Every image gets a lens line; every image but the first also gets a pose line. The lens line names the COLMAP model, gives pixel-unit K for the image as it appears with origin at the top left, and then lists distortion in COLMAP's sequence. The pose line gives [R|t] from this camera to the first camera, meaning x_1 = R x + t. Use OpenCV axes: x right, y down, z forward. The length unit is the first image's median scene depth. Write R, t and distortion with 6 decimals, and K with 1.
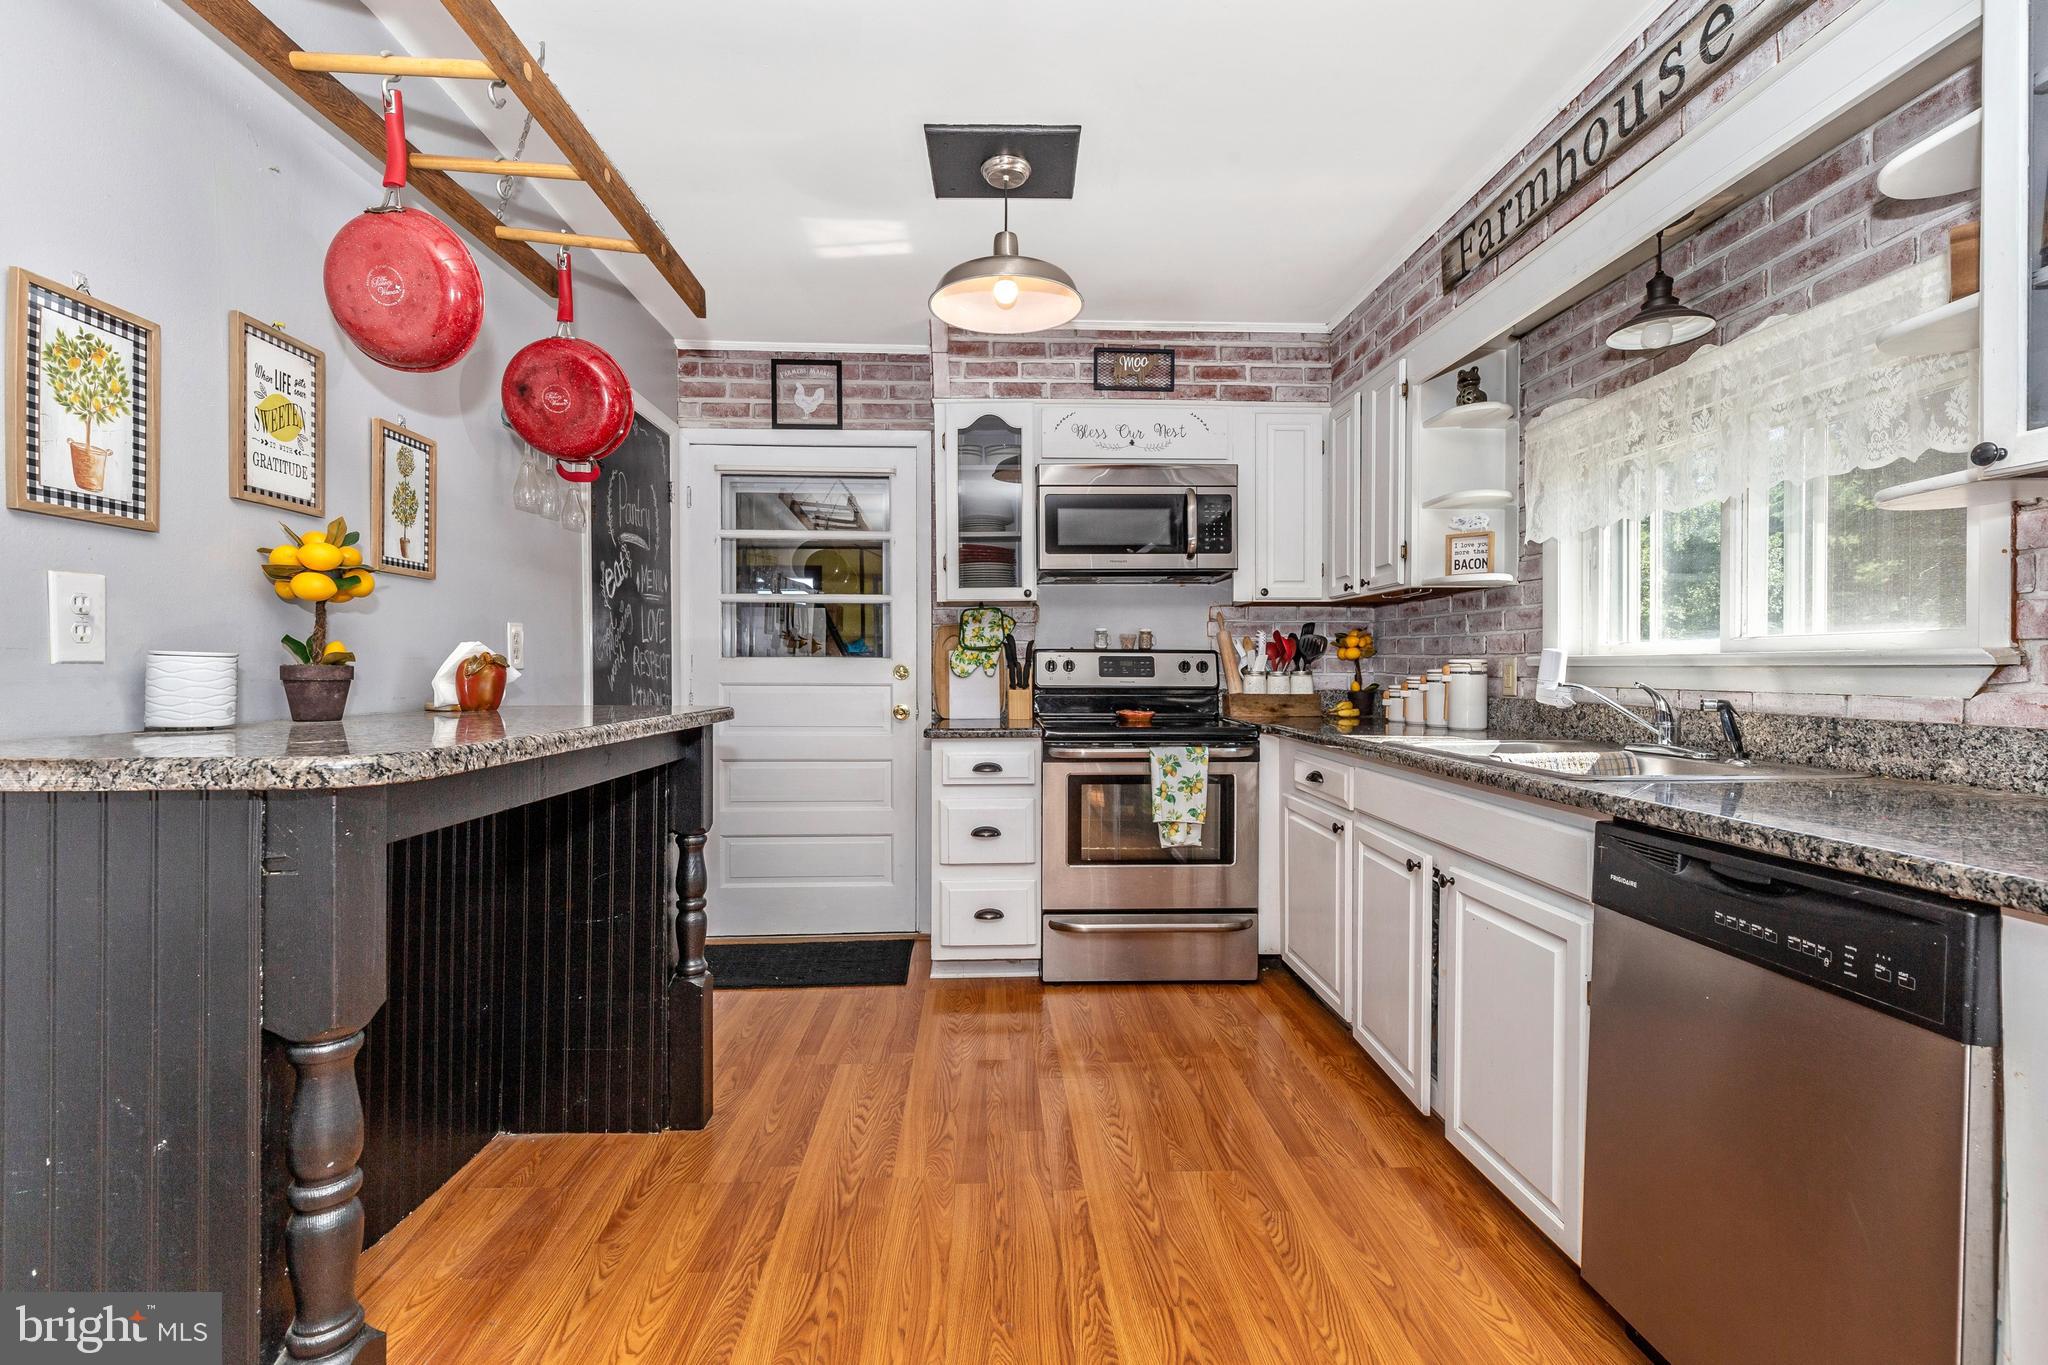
lens RADIAL K [[991.4, 0, 1018.9], [0, 991.4, 740.9], [0, 0, 1]] dist [0.002903, -0.000341]
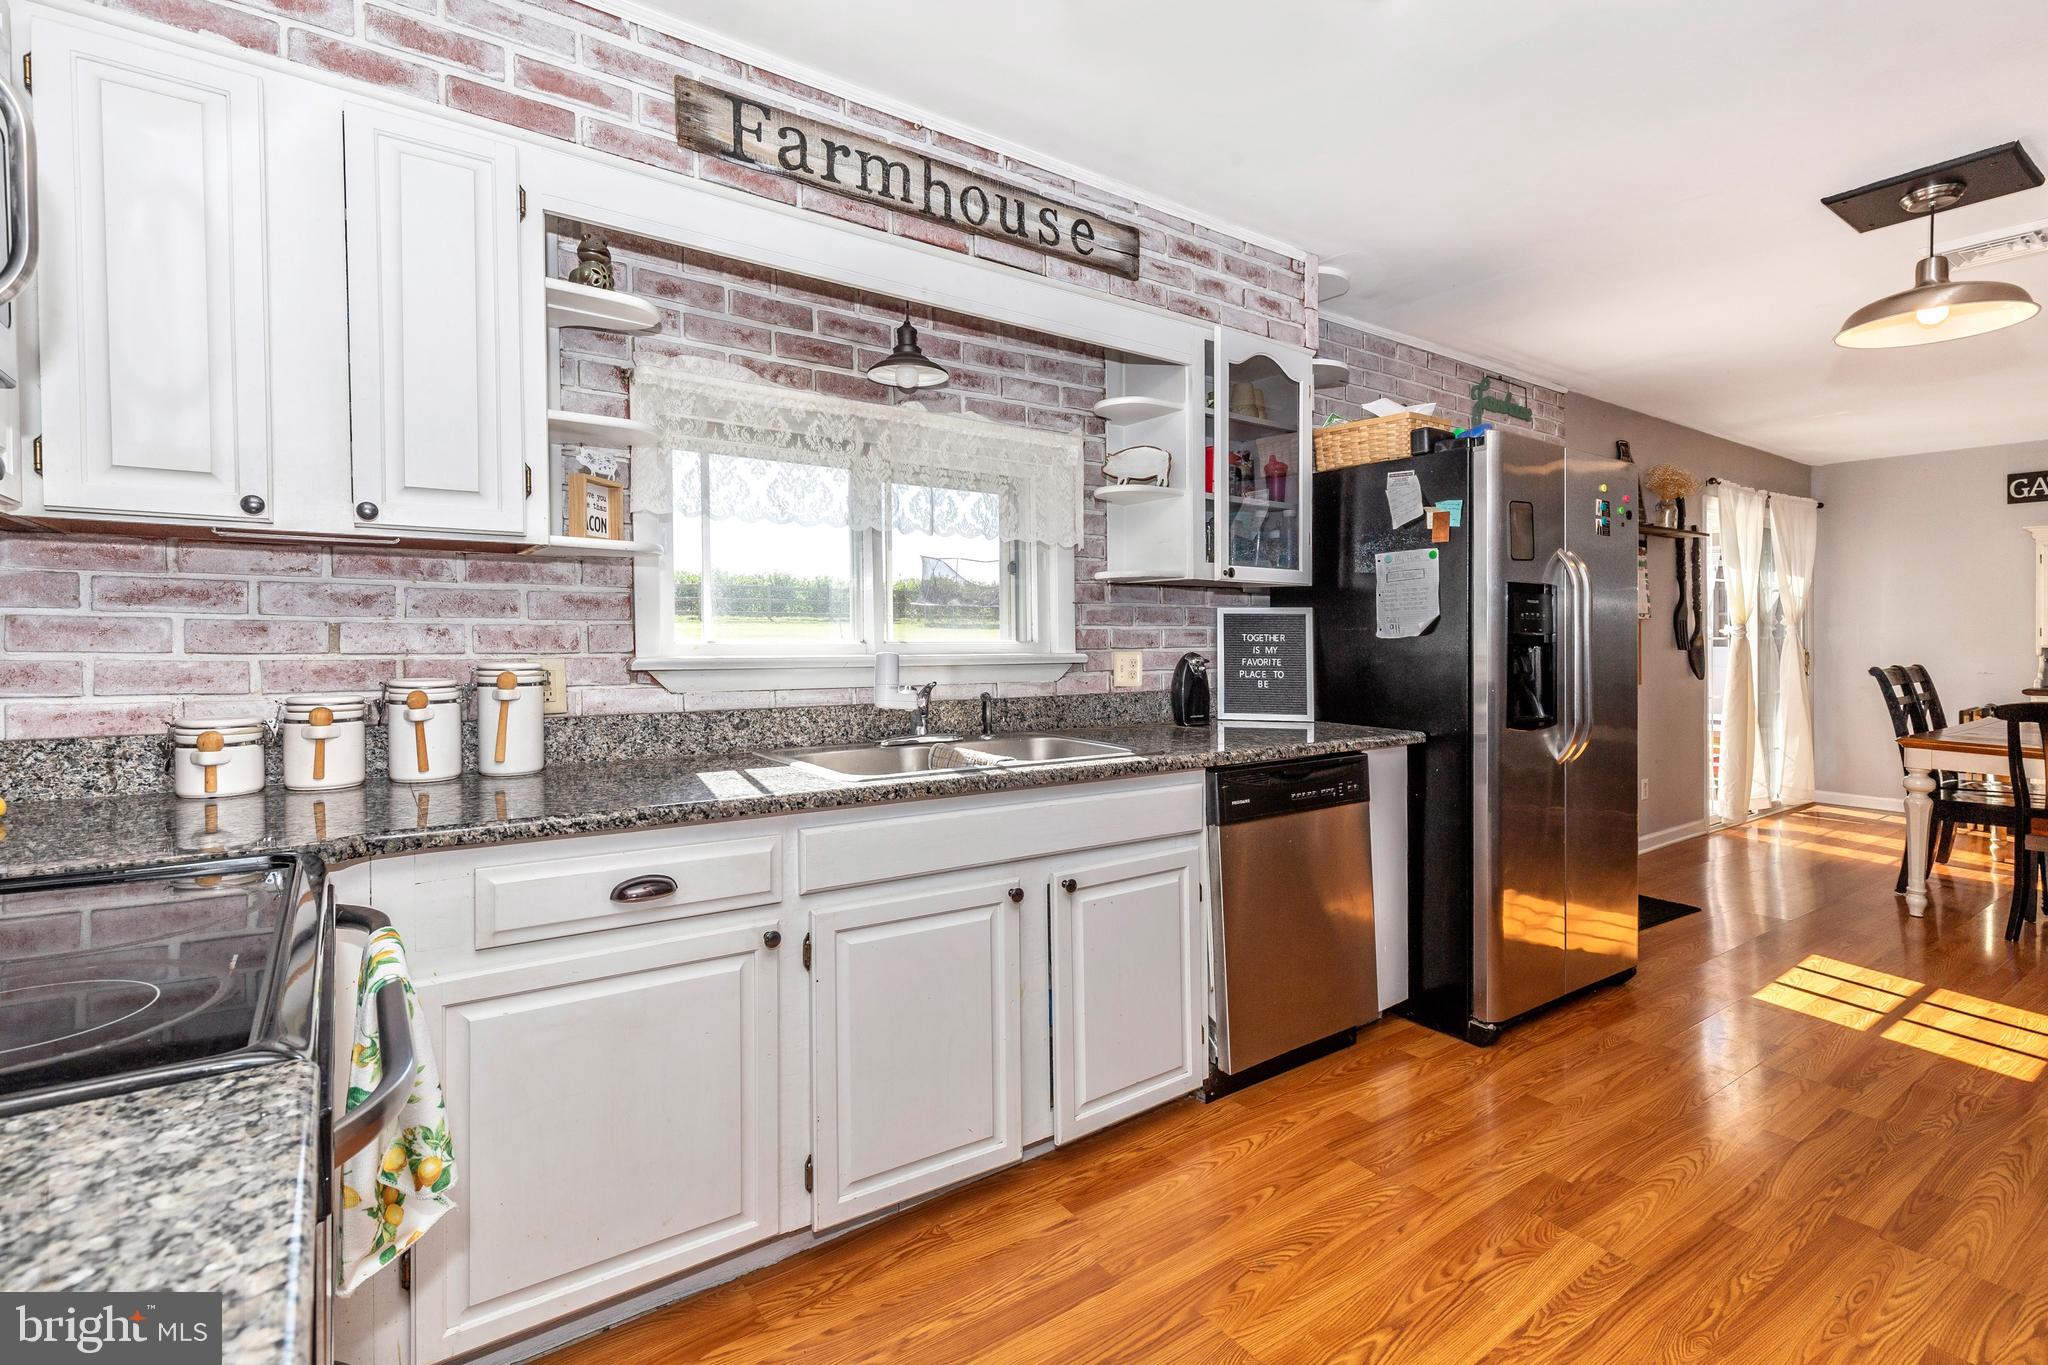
lens RADIAL K [[953.9, 0, 1048.6], [0, 953.9, 671.7], [0, 0, 1]] dist [0.021032, -0.000675]
pose [[-0.563129, -0.031244, 0.825778, -0.246202], [0.057532, 0.995378, 0.076895, -0.101813], [-0.824364, 0.090811, -0.558729, 1.031189]]
